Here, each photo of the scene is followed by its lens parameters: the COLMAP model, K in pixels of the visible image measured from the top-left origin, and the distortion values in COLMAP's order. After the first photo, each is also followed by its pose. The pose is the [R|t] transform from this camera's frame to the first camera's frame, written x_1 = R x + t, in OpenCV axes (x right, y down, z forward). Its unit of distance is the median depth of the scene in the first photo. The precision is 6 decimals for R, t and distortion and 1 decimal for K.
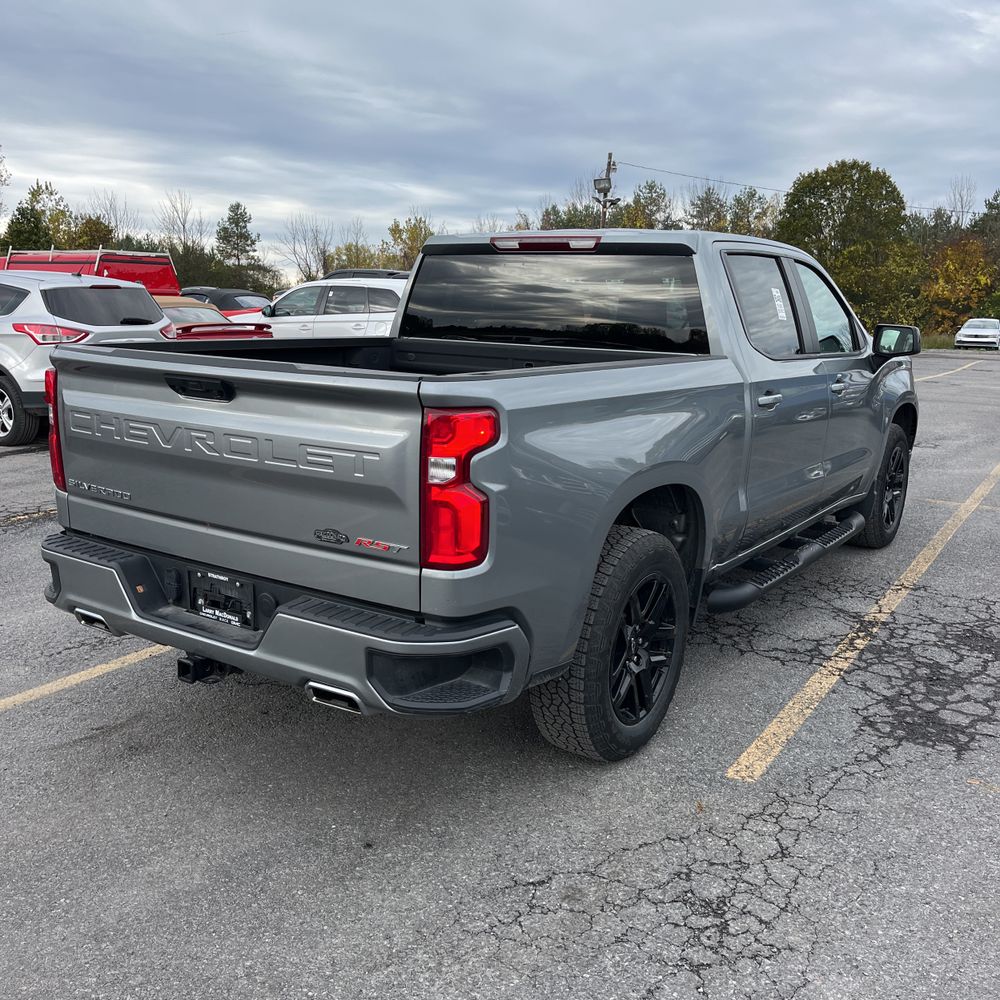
lens RADIAL K [[1019.0, 0, 502.6], [0, 1019.0, 488.9], [0, 0, 1]] dist [0.035308, -0.011913]
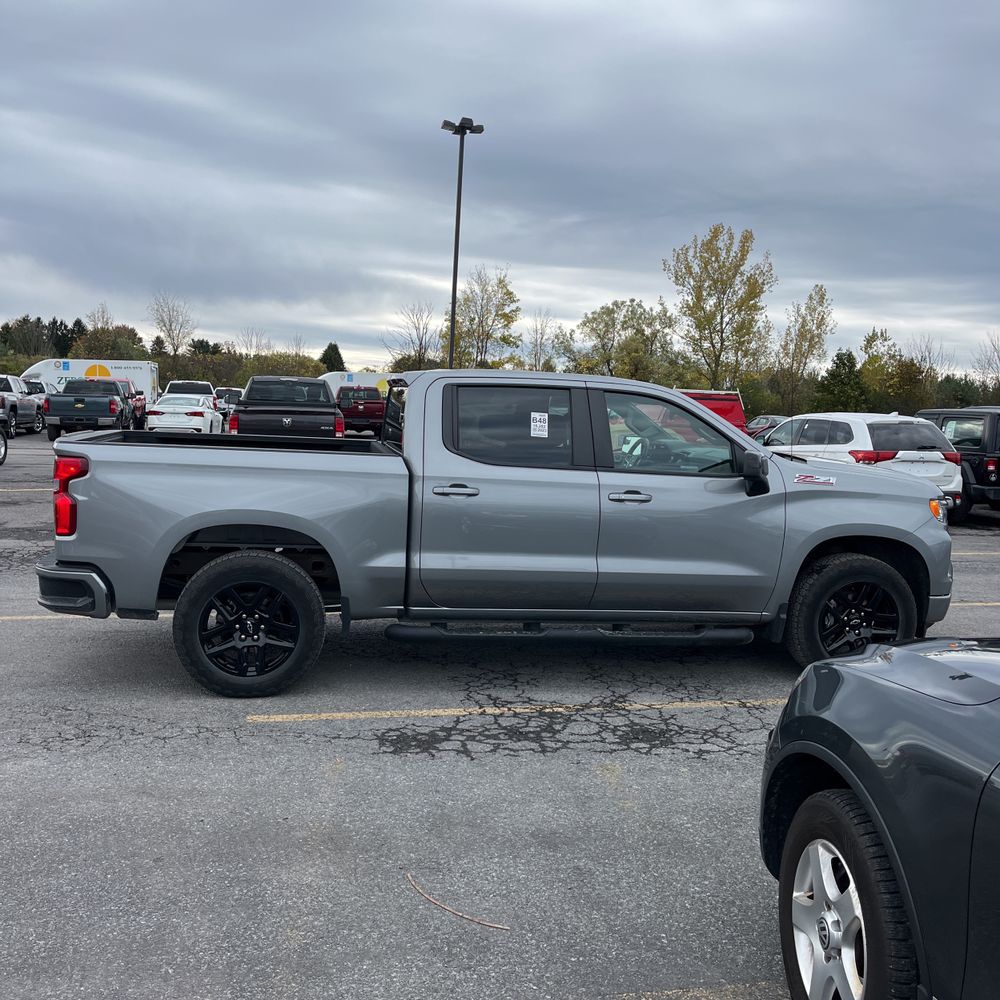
lens RADIAL K [[1010.6, 0, 495.0], [0, 1010.6, 498.1], [0, 0, 1]] dist [0.107676, -0.182403]
pose [[0.696634, 0.073061, -0.713697, 1.177910], [-0.161554, 0.985226, -0.056835, -0.010888], [0.699000, 0.154893, 0.698145, 0.111739]]
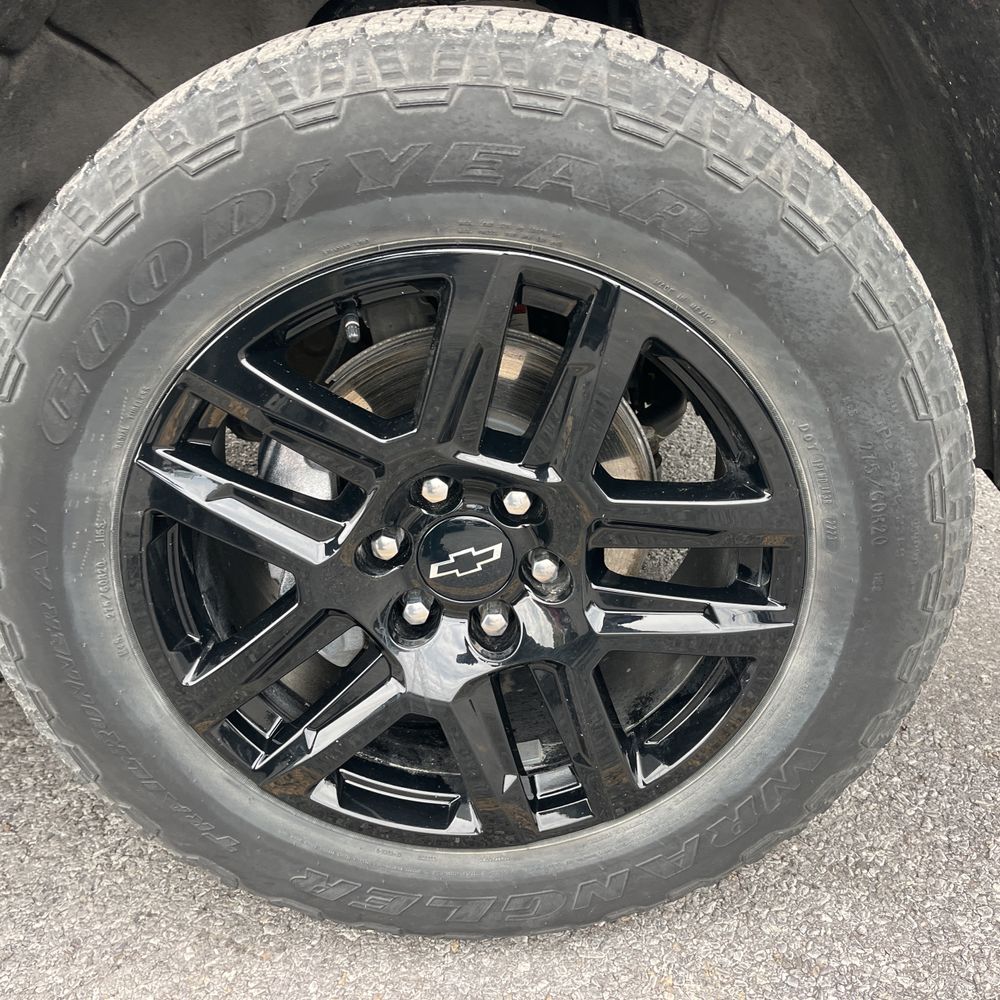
lens RADIAL K [[996.5, 0, 504.5], [0, 996.5, 499.7], [0, 0, 1]] dist [0.102059, -0.137354]
pose [[0.548482, 0.282200, -0.787103, 0.686295], [-0.043900, 0.949748, 0.309922, -0.070847], [0.835009, -0.135433, 0.533308, 1.357809]]
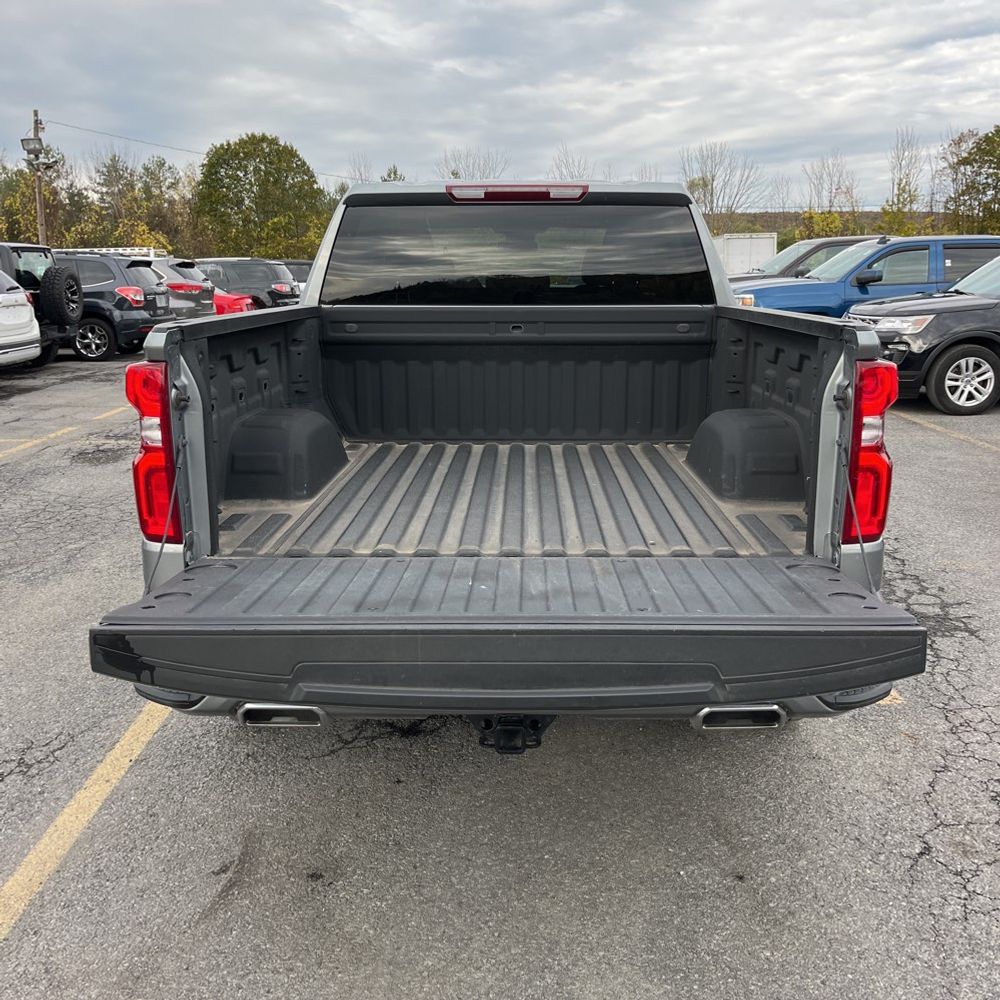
lens RADIAL K [[1012.5, 0, 510.0], [0, 1012.5, 477.2], [0, 0, 1]] dist [0.043846, -0.033676]
pose [[0.837643, -0.135299, 0.529196, -0.470237], [0.127116, 0.990522, 0.052040, -0.037804], [-0.531221, 0.023678, 0.846902, 0.244150]]
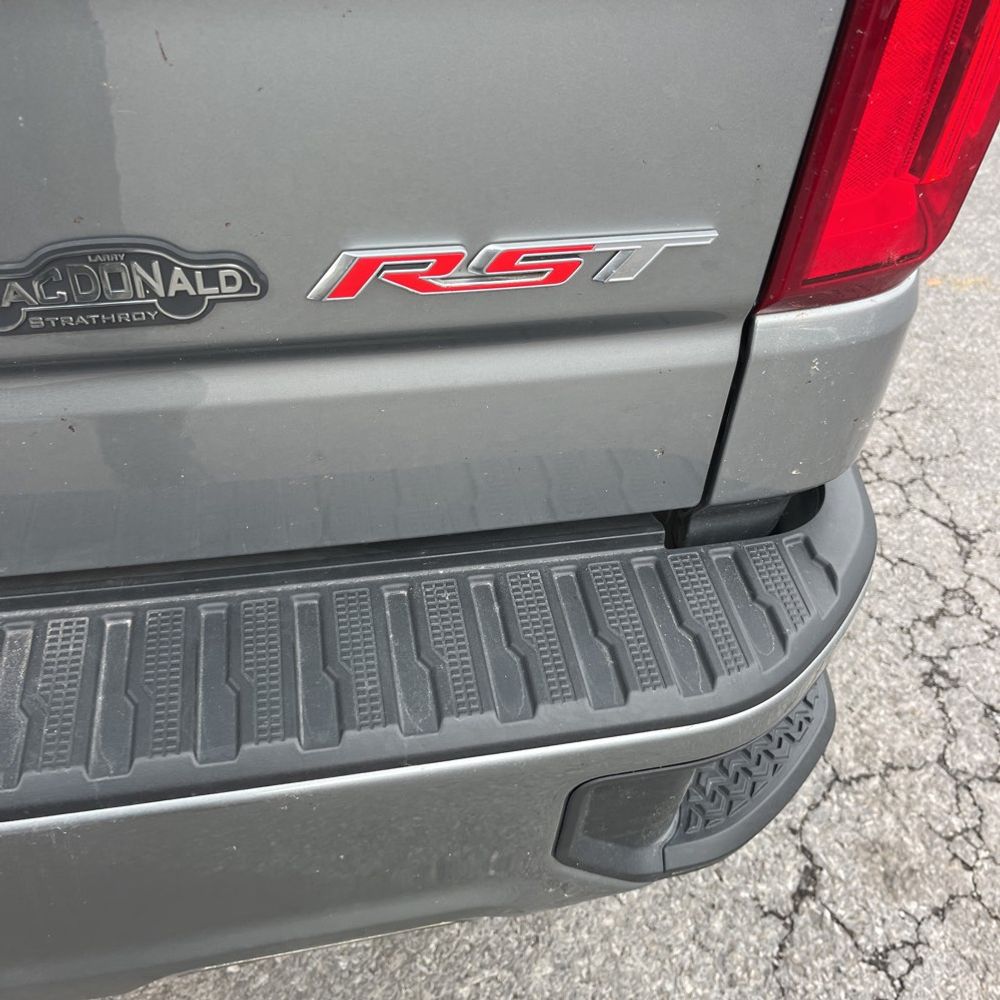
lens RADIAL K [[1016.9, 0, 489.4], [0, 1016.9, 511.6], [0, 0, 1]] dist [0.030127, -0.010230]
pose [[0.725170, -0.449319, 0.521767, -0.137206], [0.107933, 0.822562, 0.558339, -0.000931], [-0.680058, -0.348575, 0.644993, 0.544402]]
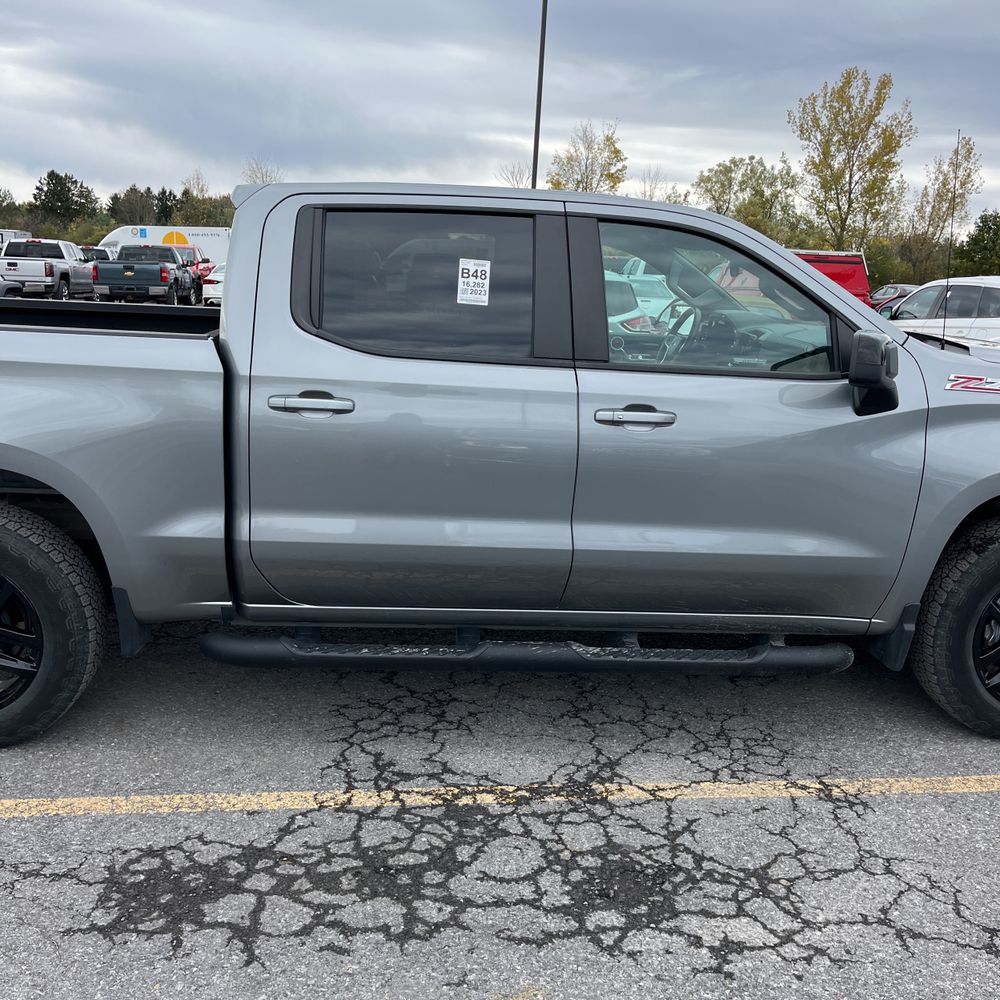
lens RADIAL K [[1013.5, 0, 490.2], [0, 1013.5, 499.7], [0, 0, 1]] dist [0.027806, 0.009305]
pose [[0.613093, 0.176456, -0.770052, 0.869847], [-0.175271, 0.980826, 0.085208, -0.099279], [0.770323, 0.082727, 0.632265, 0.613488]]
